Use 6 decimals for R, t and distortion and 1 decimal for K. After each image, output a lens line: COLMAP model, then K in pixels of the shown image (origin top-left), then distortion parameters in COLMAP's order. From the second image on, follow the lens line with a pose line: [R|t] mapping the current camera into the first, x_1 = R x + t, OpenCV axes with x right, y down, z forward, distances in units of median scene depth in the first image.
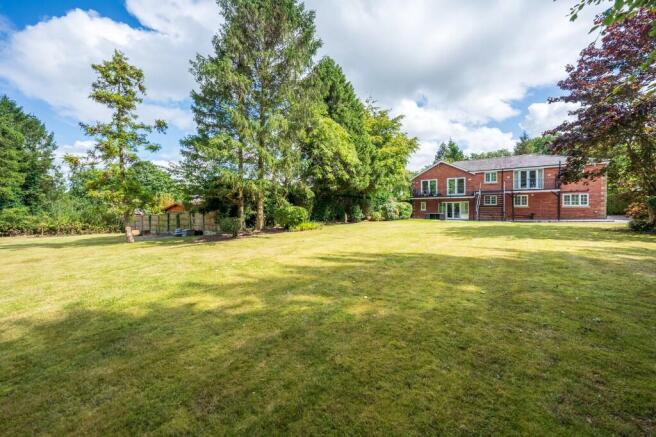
lens RADIAL K [[237.7, 0, 341.9], [0, 237.7, 214.5], [0, 0, 1]] dist [-0.000851, 0.000155]
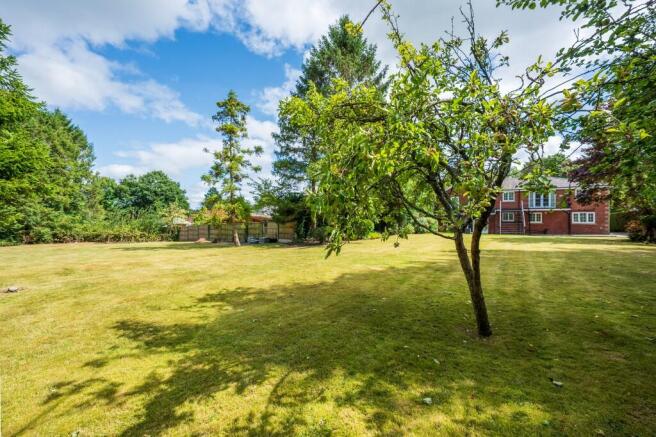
lens RADIAL K [[267.8, 0, 326.6], [0, 267.8, 224.1], [0, 0, 1]] dist [0.002196, 0.000127]
pose [[0.998966, 0.016517, 0.042359, -0.332720], [-0.015573, 0.999625, -0.022515, 0.018529], [-0.042715, 0.021832, 0.998849, -0.262717]]
